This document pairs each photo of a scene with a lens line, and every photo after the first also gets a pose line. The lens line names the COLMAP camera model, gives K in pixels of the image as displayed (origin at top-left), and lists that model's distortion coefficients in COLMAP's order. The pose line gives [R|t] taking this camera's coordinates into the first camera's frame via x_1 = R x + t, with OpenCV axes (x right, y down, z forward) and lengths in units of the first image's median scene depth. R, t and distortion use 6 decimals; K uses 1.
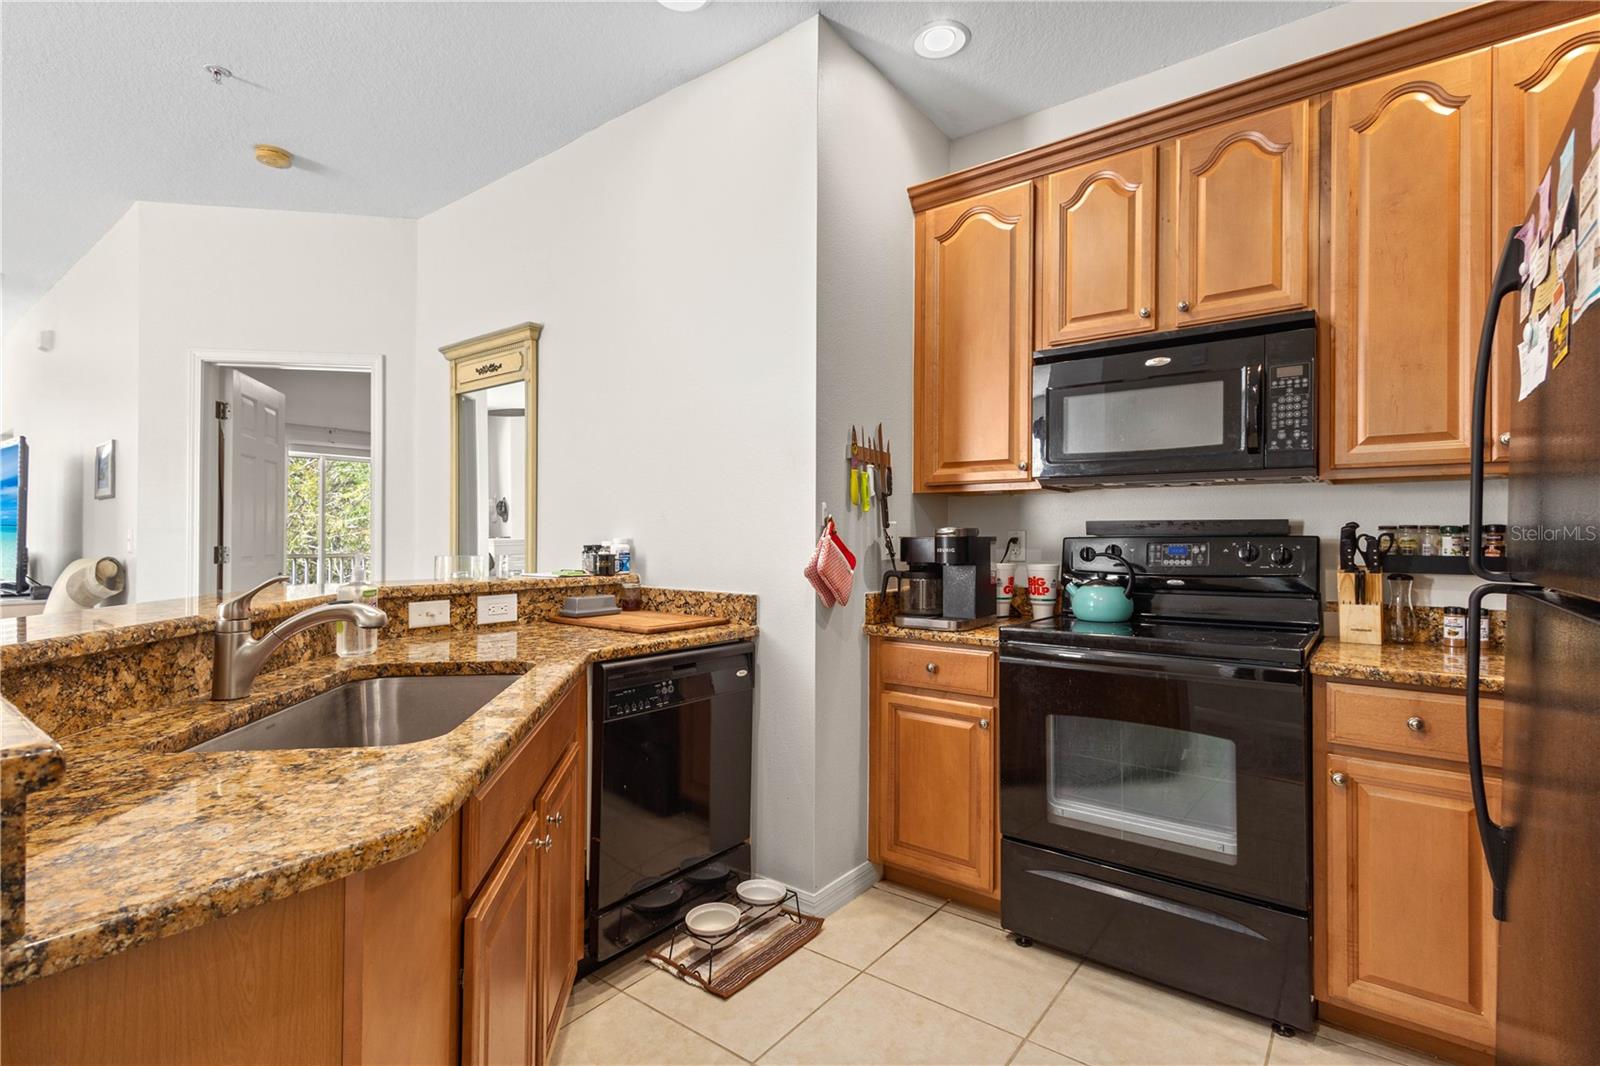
lens RADIAL K [[745.9, 0, 807.1], [0, 745.9, 531.9], [0, 0, 1]] dist [0.016557, -0.004534]
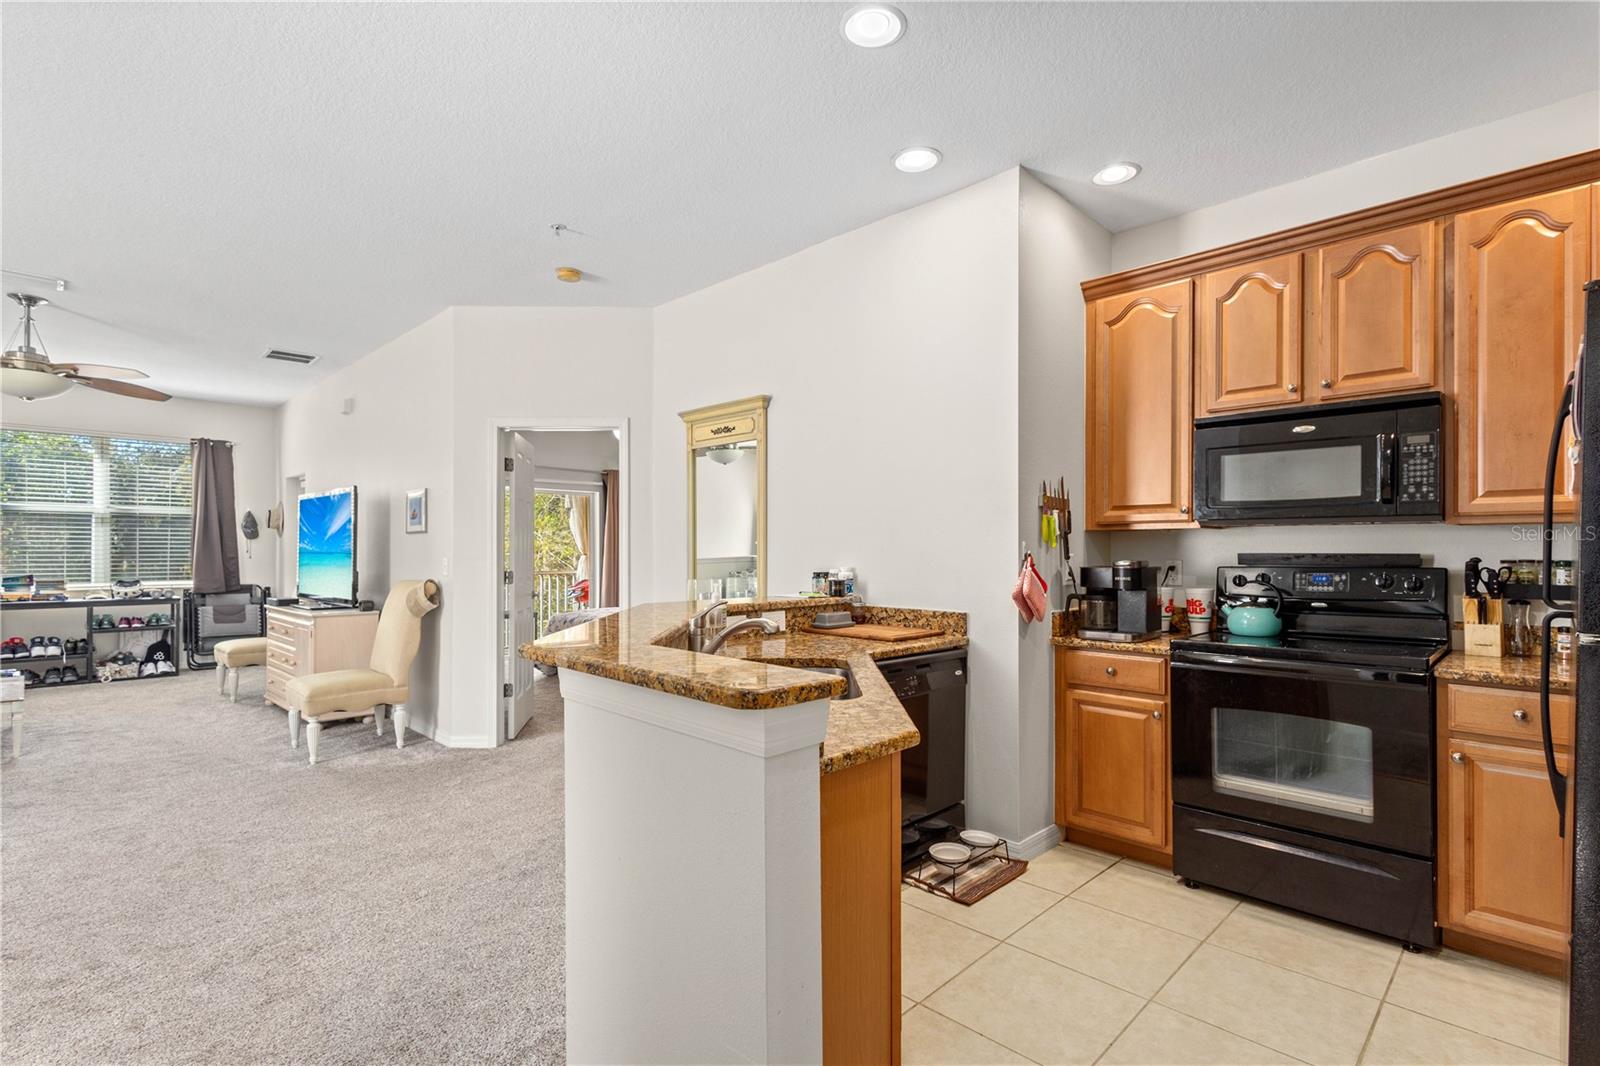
lens RADIAL K [[745.9, 0, 809.1], [0, 745.9, 548.7], [0, 0, 1]] dist [0.016557, -0.004534]
pose [[0.992023, -0.004516, -0.125973, -0.186934], [0.005006, 0.999981, 0.003576, -0.034095], [0.125954, -0.004178, 0.992027, -0.335393]]
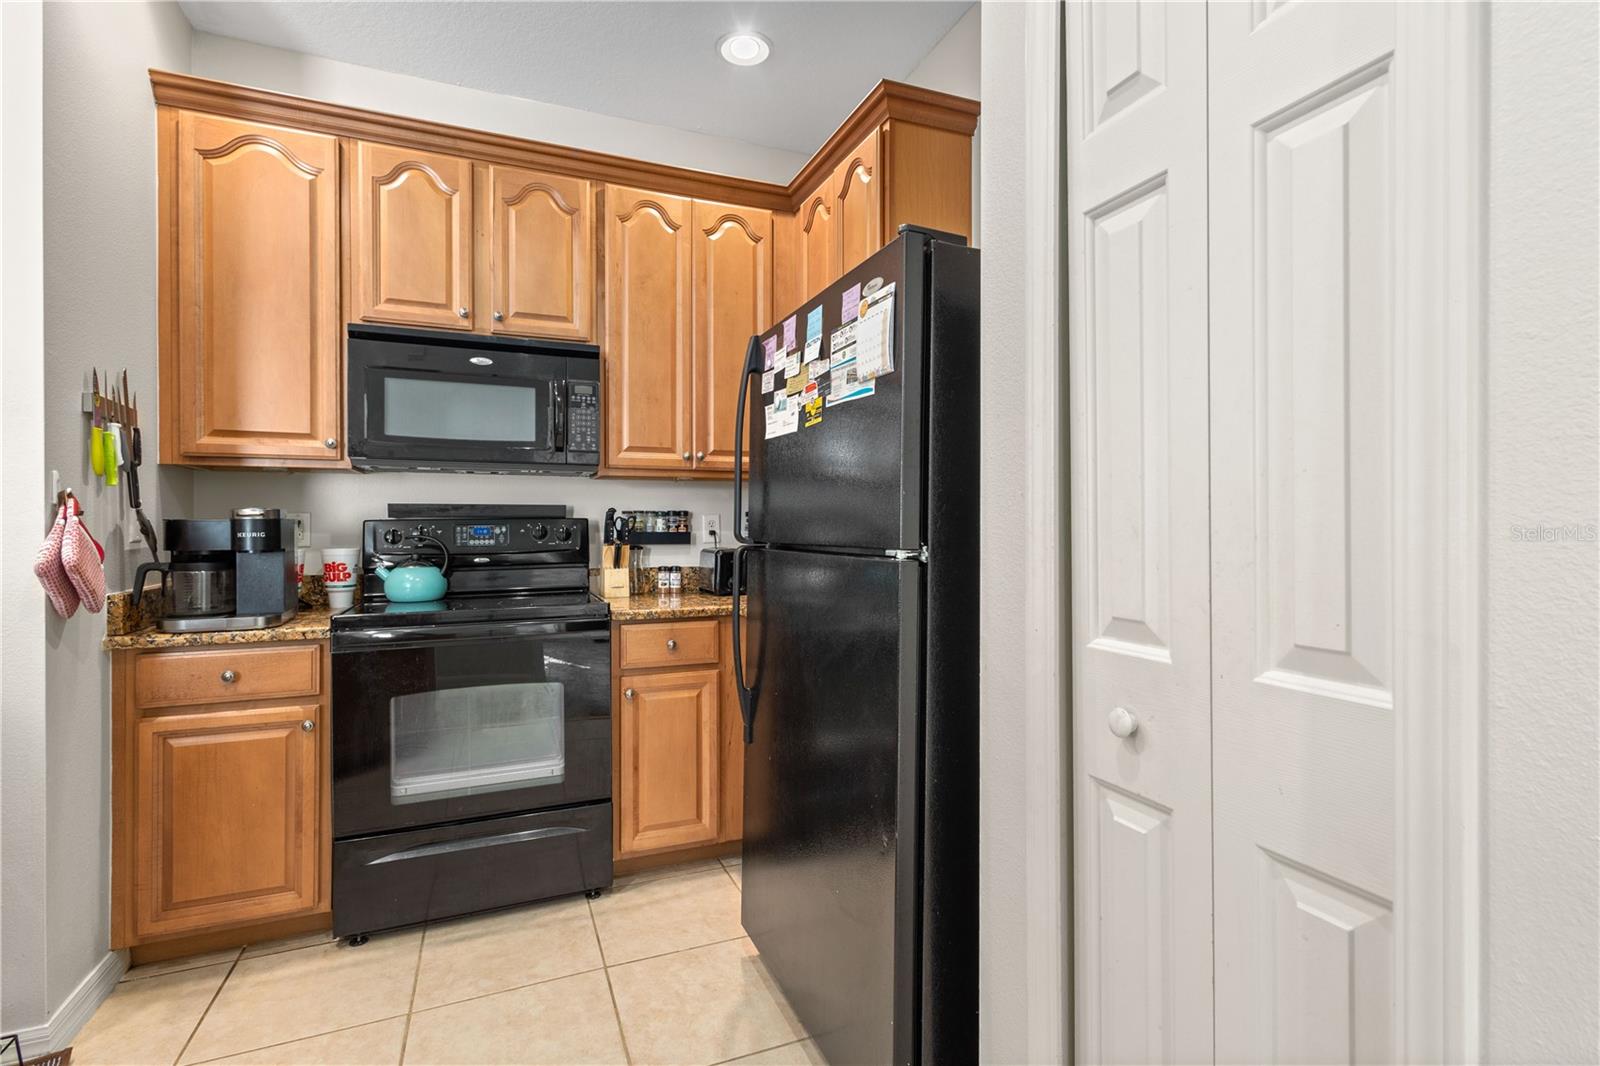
lens RADIAL K [[745.9, 0, 792.2], [0, 745.9, 526.0], [0, 0, 1]] dist [0.016557, -0.004534]
pose [[0.513858, -0.008231, 0.857836, -0.237427], [-0.002393, 0.999936, 0.011028, 0.003670], [-0.857872, -0.007719, 0.513805, 0.031119]]
